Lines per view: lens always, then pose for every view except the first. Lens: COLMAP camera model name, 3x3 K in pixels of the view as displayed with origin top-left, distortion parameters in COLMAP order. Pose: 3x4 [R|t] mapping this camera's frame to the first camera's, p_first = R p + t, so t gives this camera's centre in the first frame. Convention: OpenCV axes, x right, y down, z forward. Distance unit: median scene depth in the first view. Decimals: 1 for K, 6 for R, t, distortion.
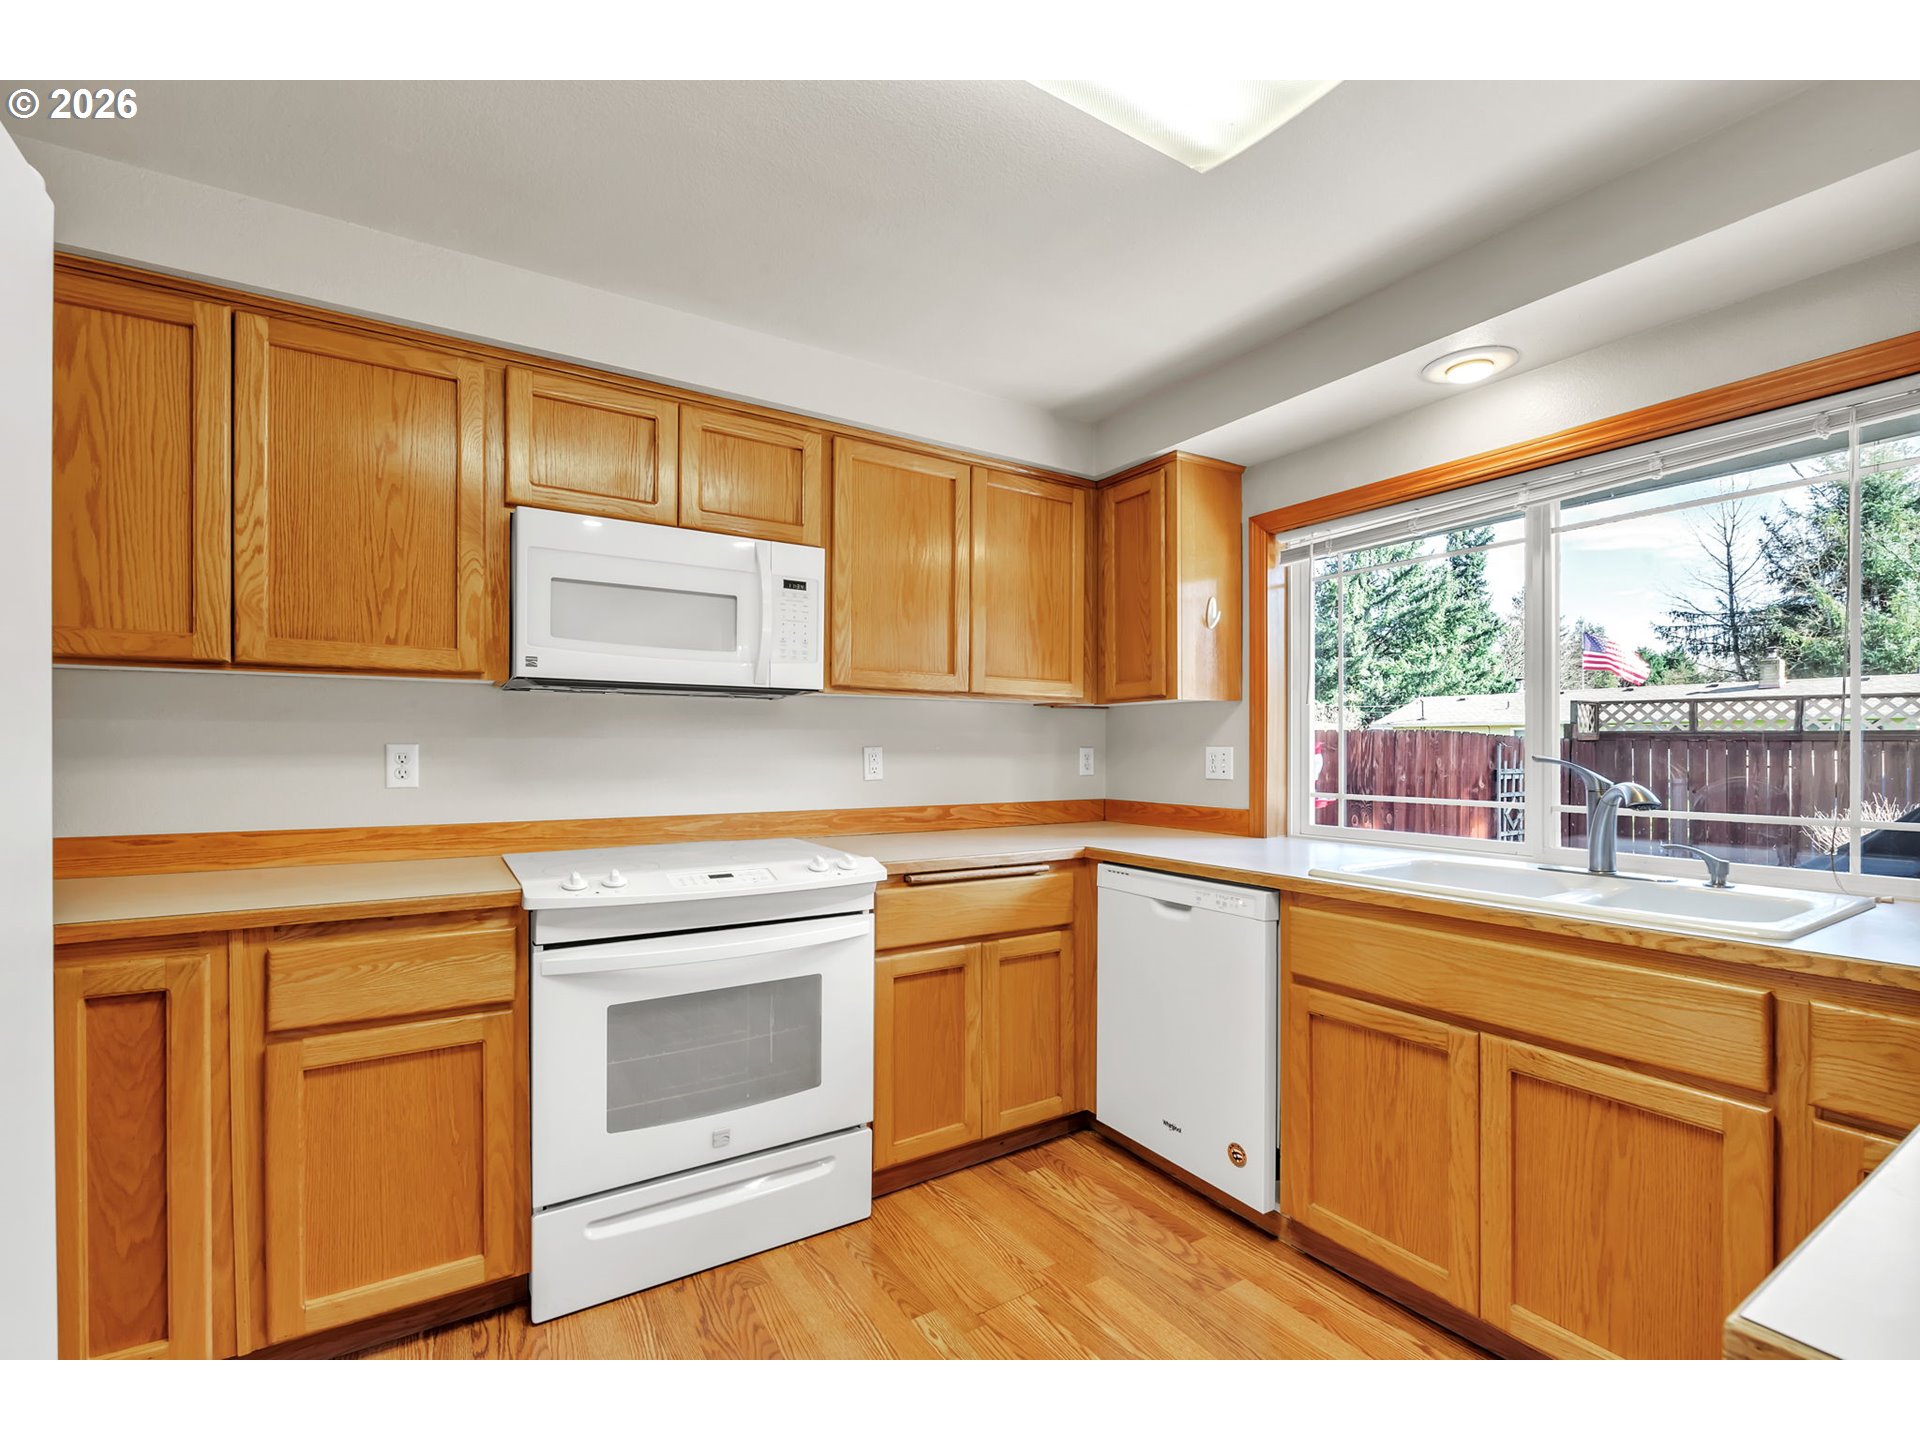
lens RADIAL K [[817.3, 0, 986.3], [0, 817.3, 745.6], [0, 0, 1]] dist [-0.001349, -0.000745]
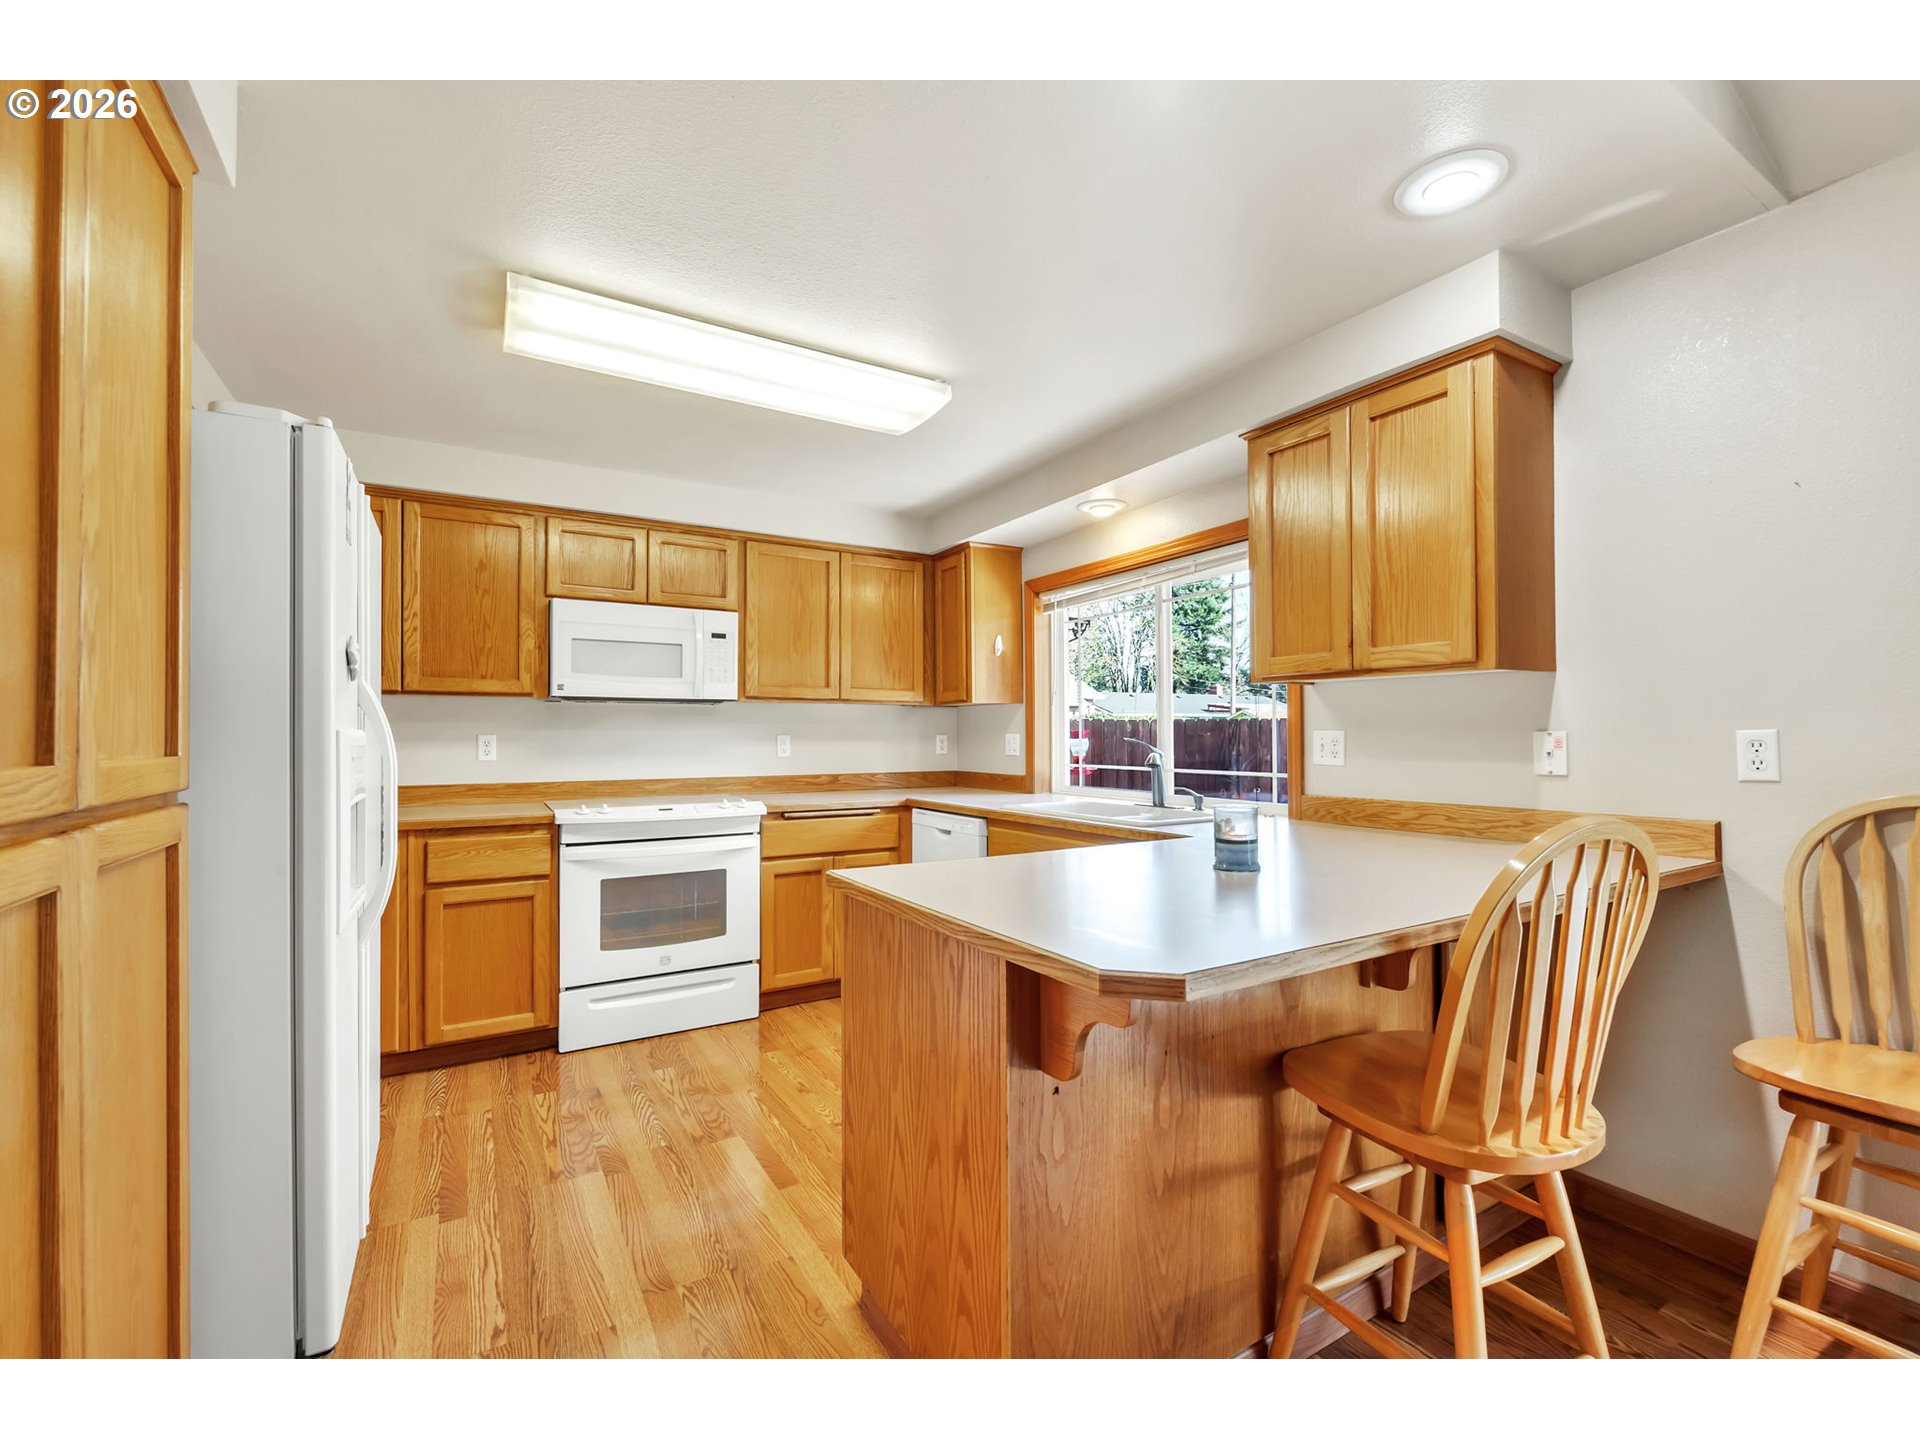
lens RADIAL K [[780.6, 0, 953.5], [0, 780.6, 722.1], [0, 0, 1]] dist [0.000953, 0.000246]
pose [[0.998531, -0.005886, -0.053855, 0.350921], [0.005217, 0.999907, -0.012567, -0.002953], [0.053924, 0.012268, 0.998470, -0.586231]]
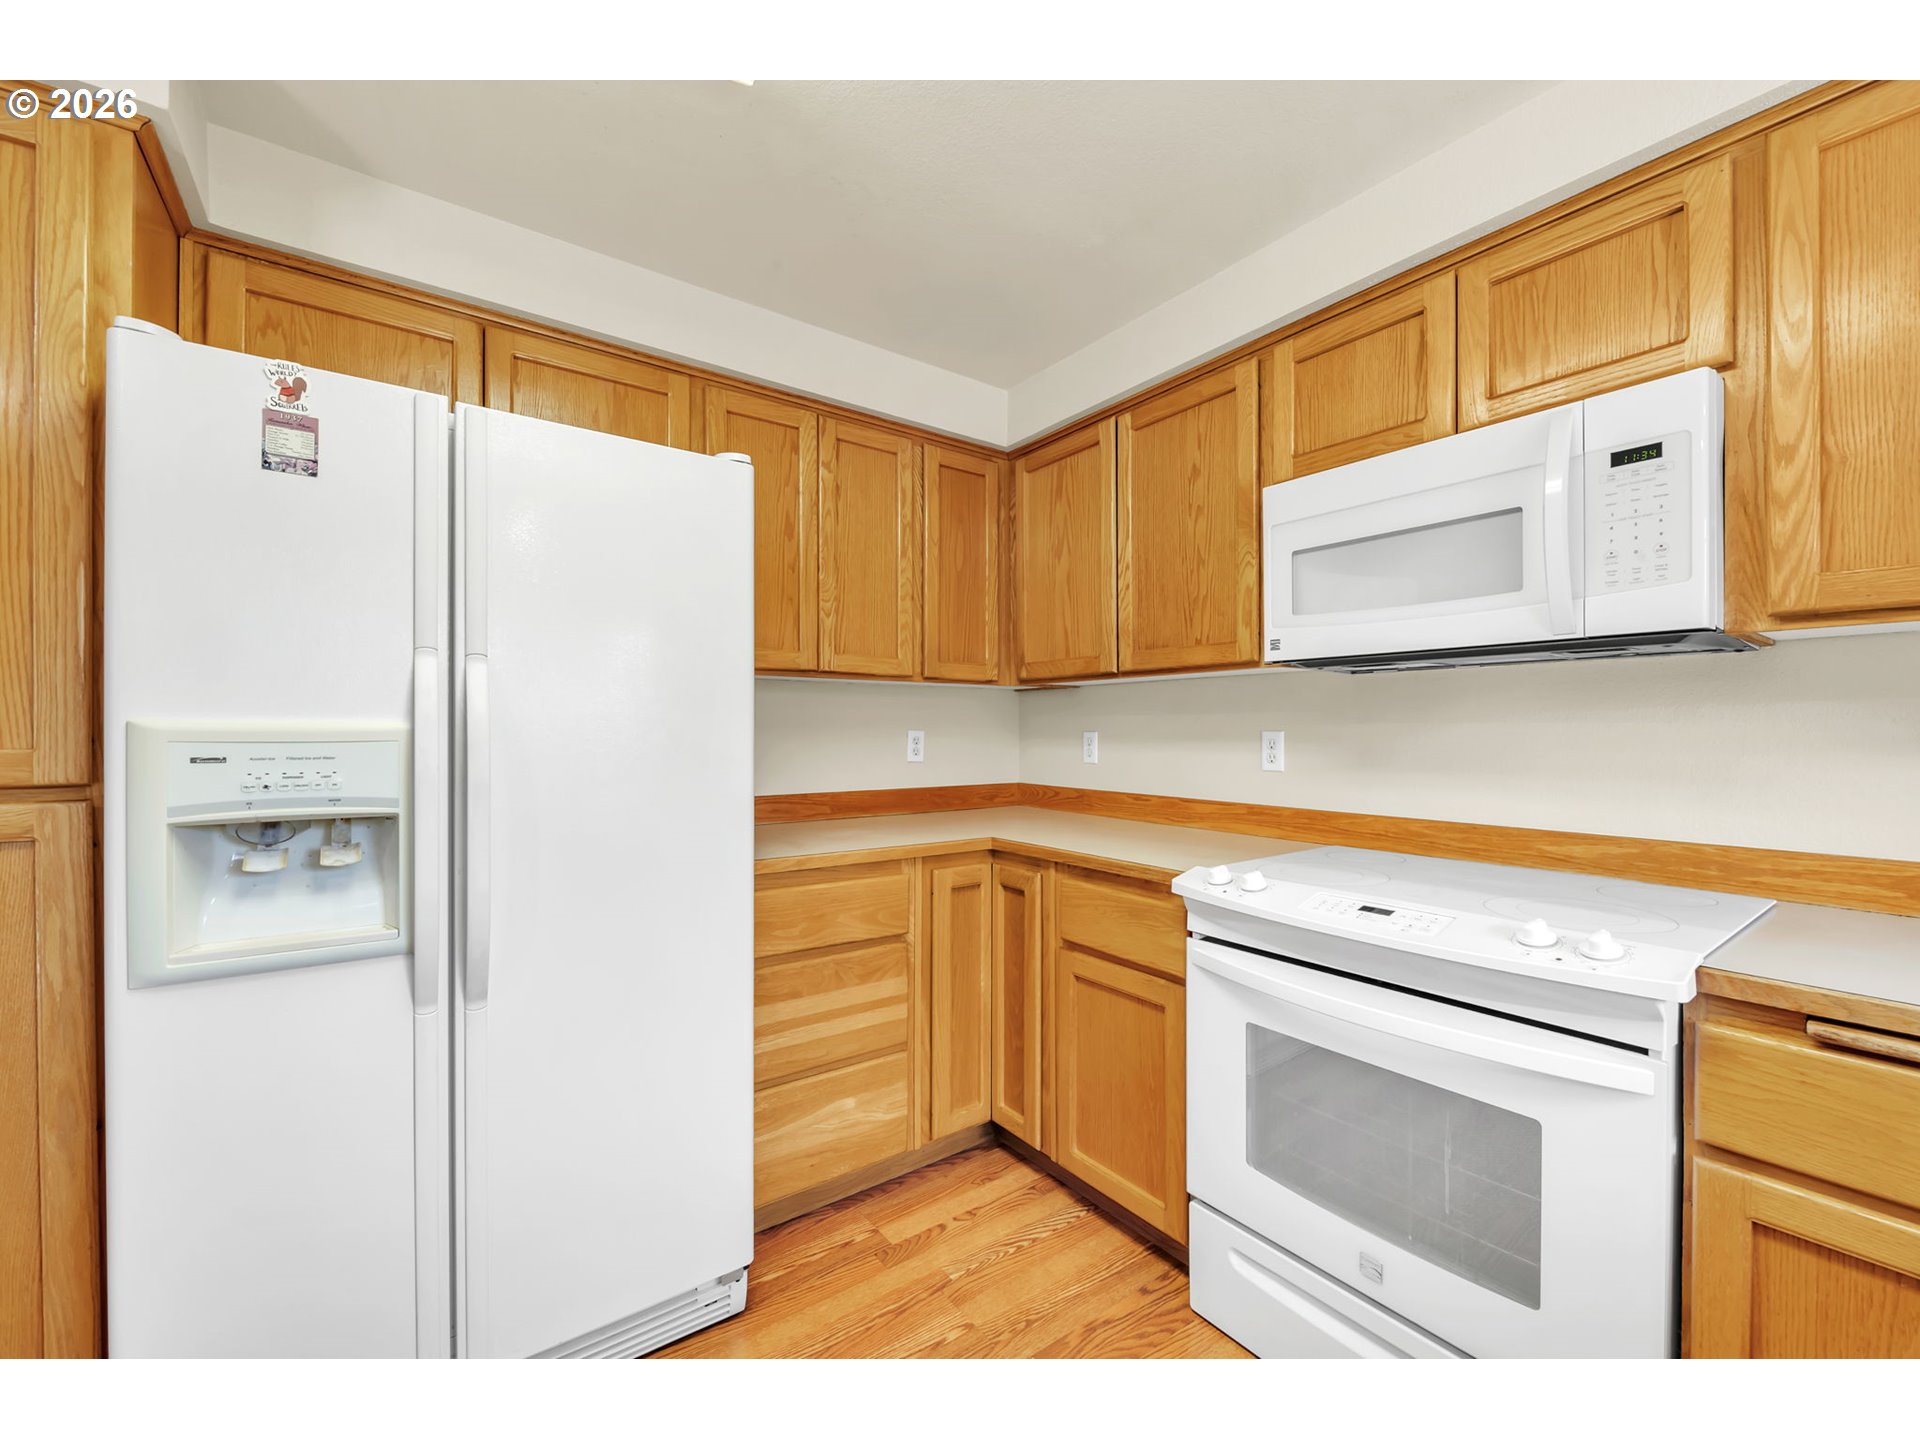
lens RADIAL K [[775.6, 0, 952.7], [0, 775.6, 736.9], [0, 0, 1]] dist [-0.001047, -0.000741]
pose [[0.074079, 0.003397, -0.997247, 0.310385], [-0.000272, 0.999994, 0.003386, 0.002274], [0.997252, 0.000021, 0.074079, 0.526950]]
